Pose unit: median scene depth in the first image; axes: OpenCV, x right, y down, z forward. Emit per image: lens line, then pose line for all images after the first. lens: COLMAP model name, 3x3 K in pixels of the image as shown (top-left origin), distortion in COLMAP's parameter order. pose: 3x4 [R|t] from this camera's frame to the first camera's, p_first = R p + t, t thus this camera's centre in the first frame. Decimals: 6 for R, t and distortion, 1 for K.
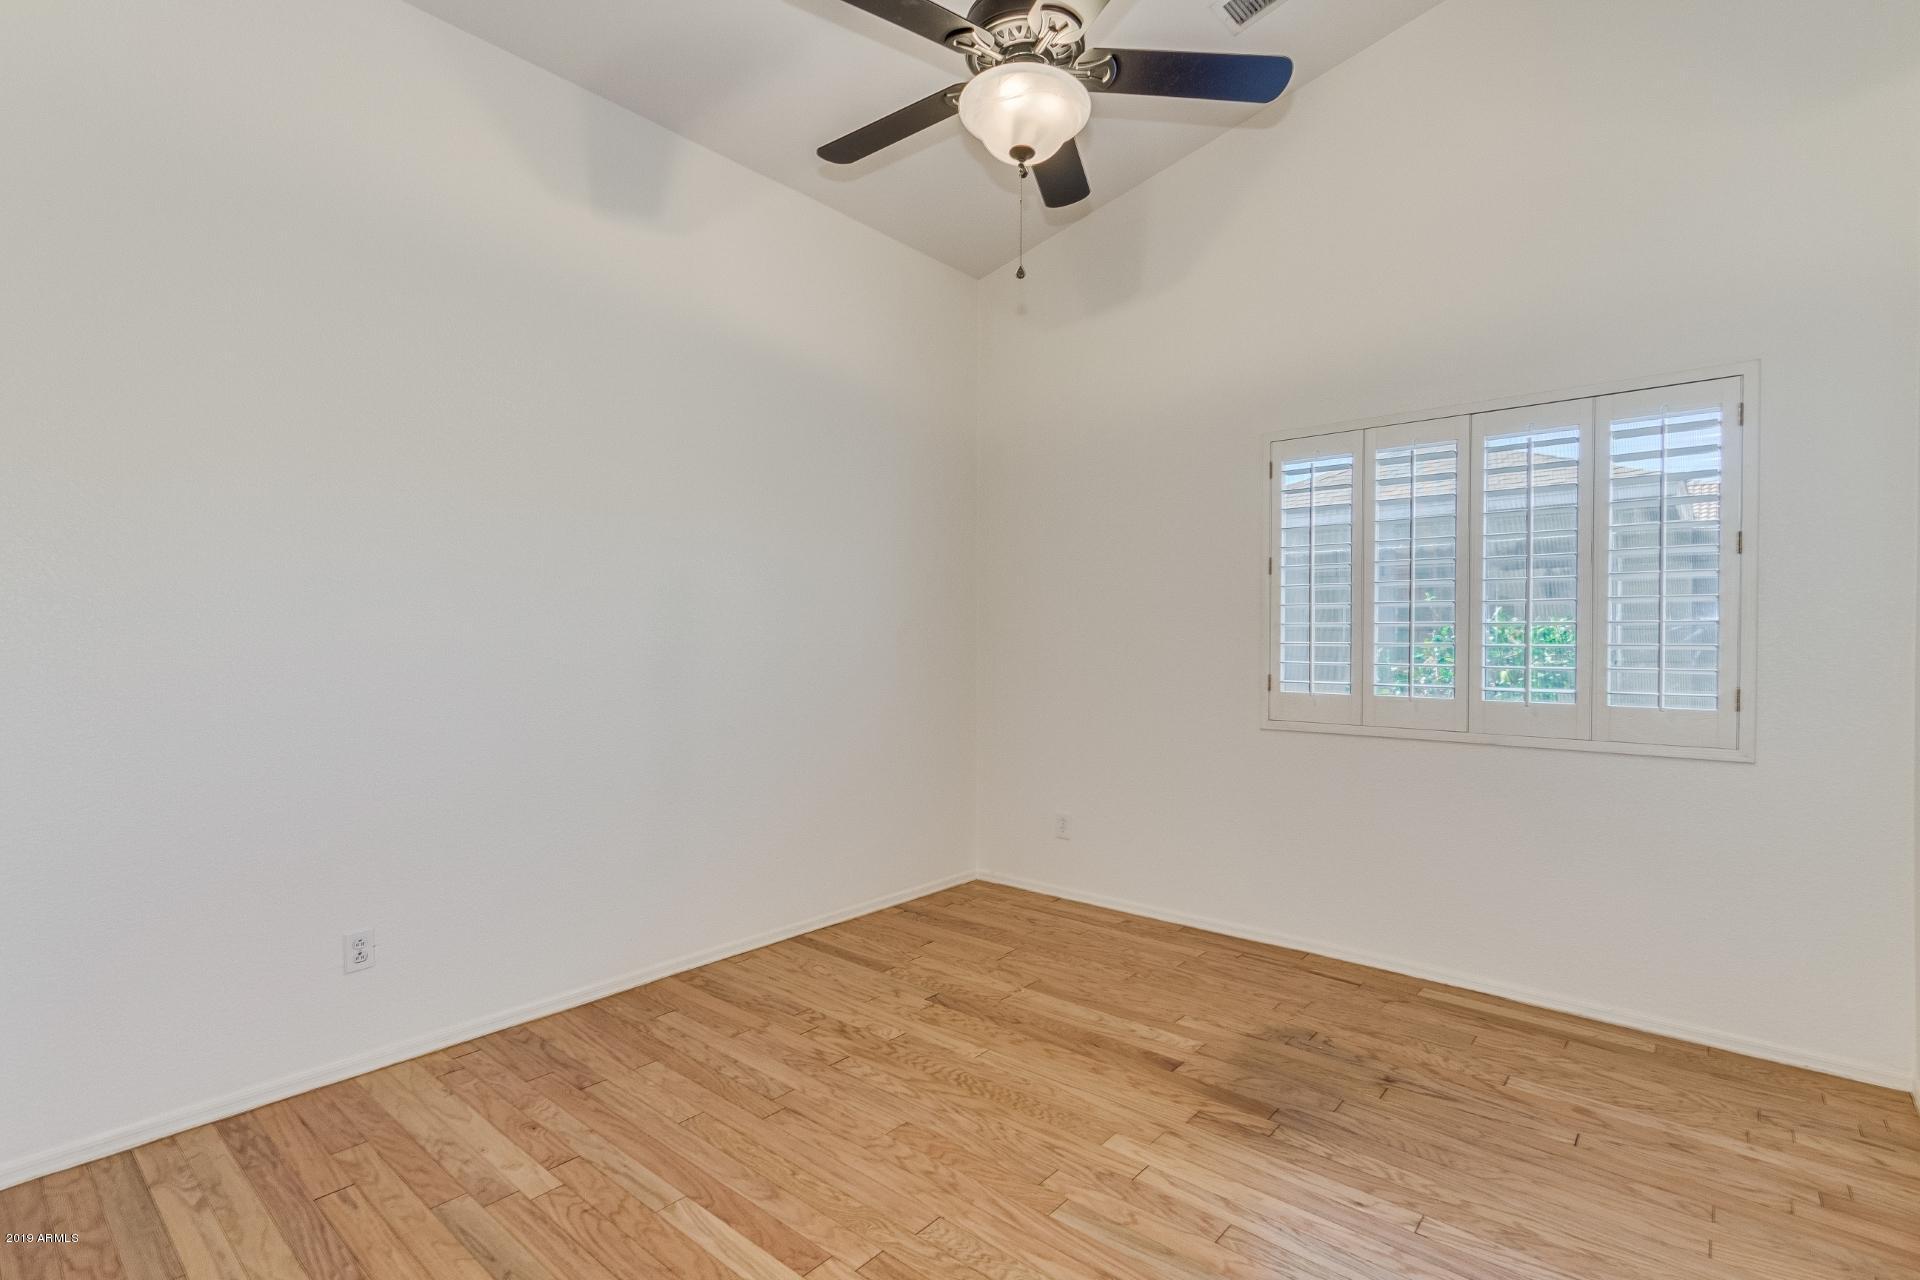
lens RADIAL K [[890.6, 0, 956.6], [0, 890.6, 653.0], [0, 0, 1]] dist [0.001188, 0.000381]
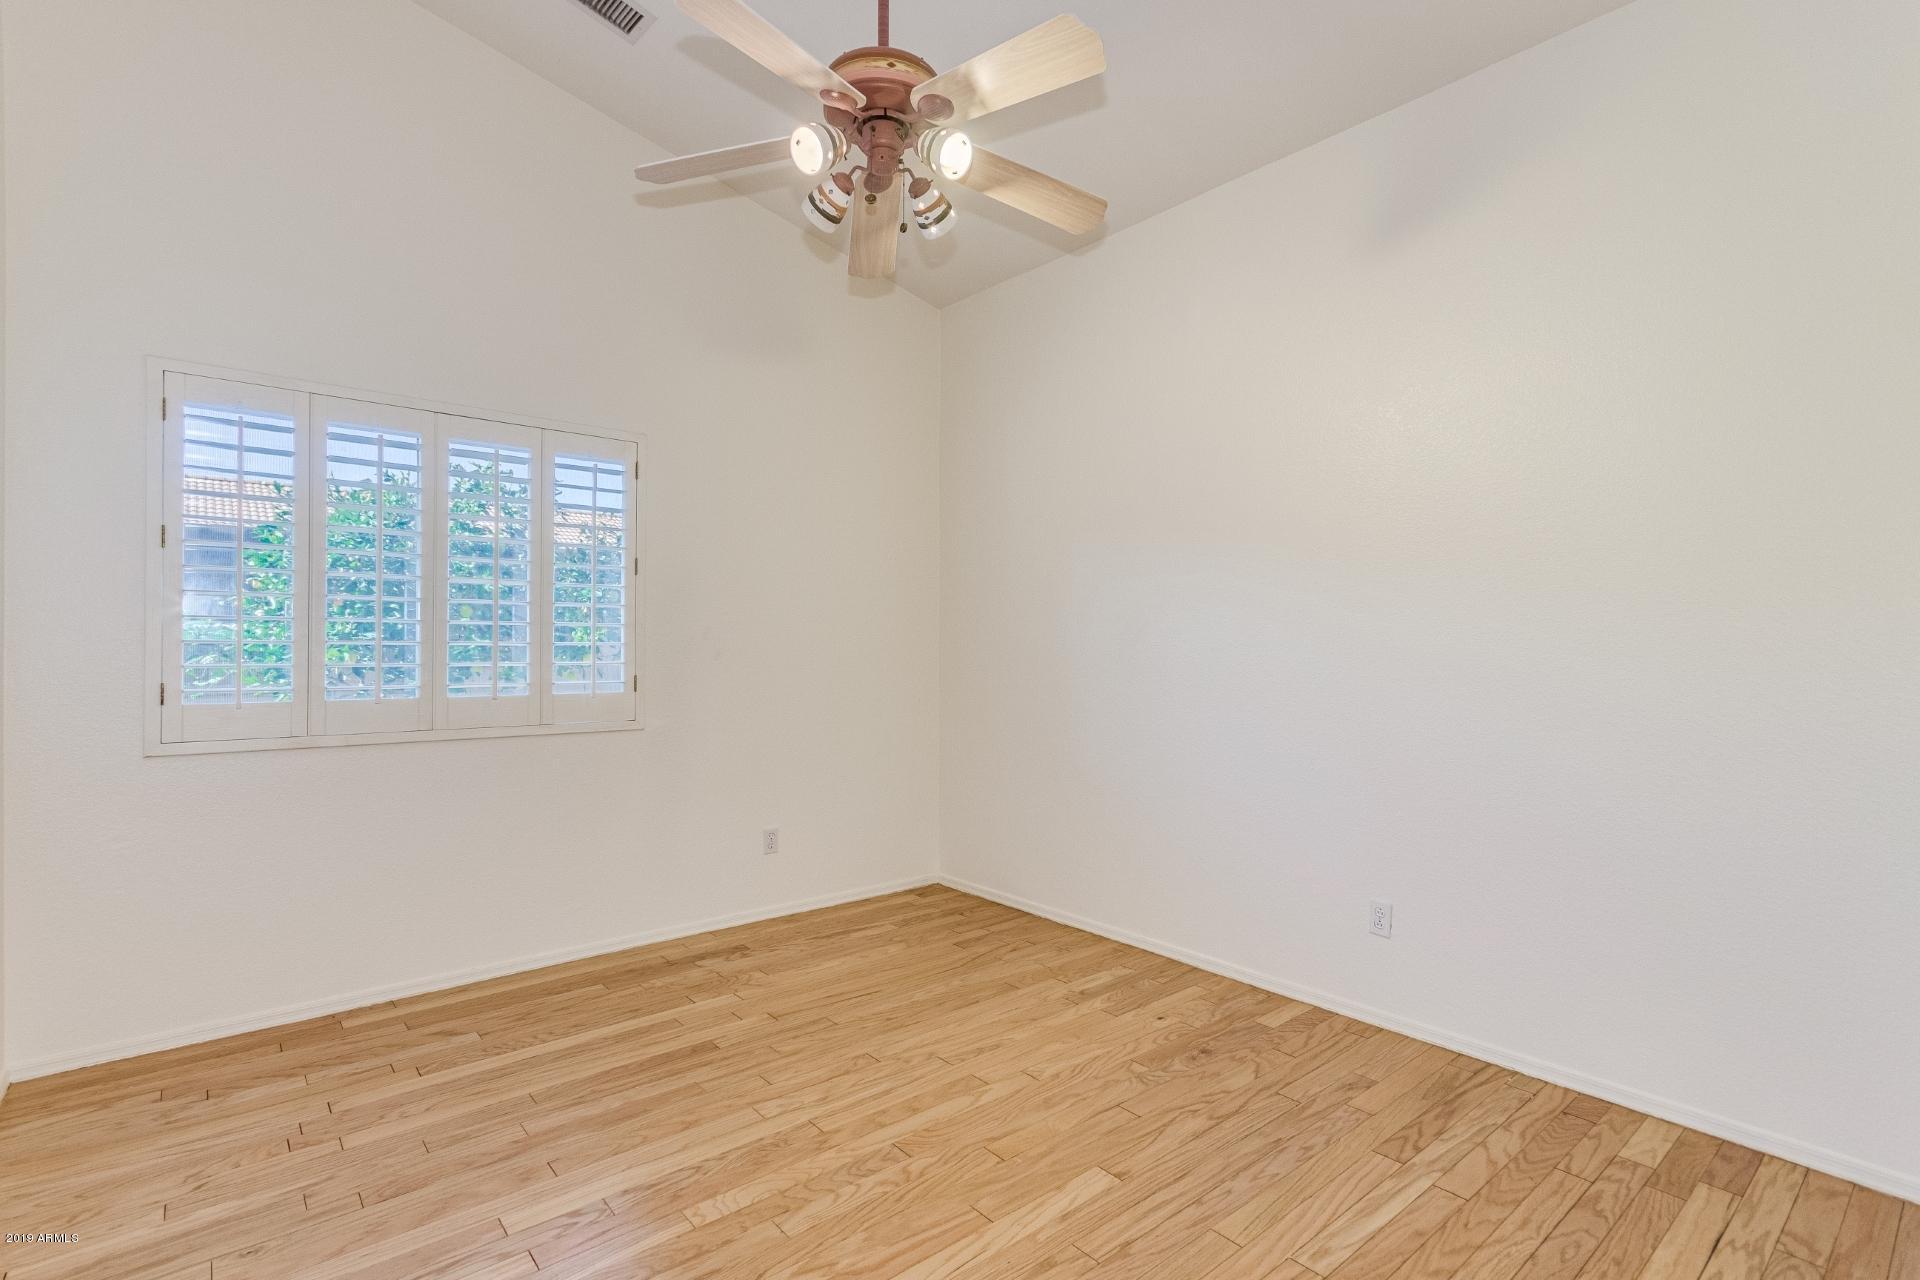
lens RADIAL K [[890.6, 0, 956.6], [0, 890.6, 653.0], [0, 0, 1]] dist [0.001188, 0.000381]
pose [[0.175655, -0.012889, 0.984367, -0.303207], [0.006183, 0.999909, 0.011989, -0.006157], [-0.984432, 0.003980, 0.175719, 0.250694]]
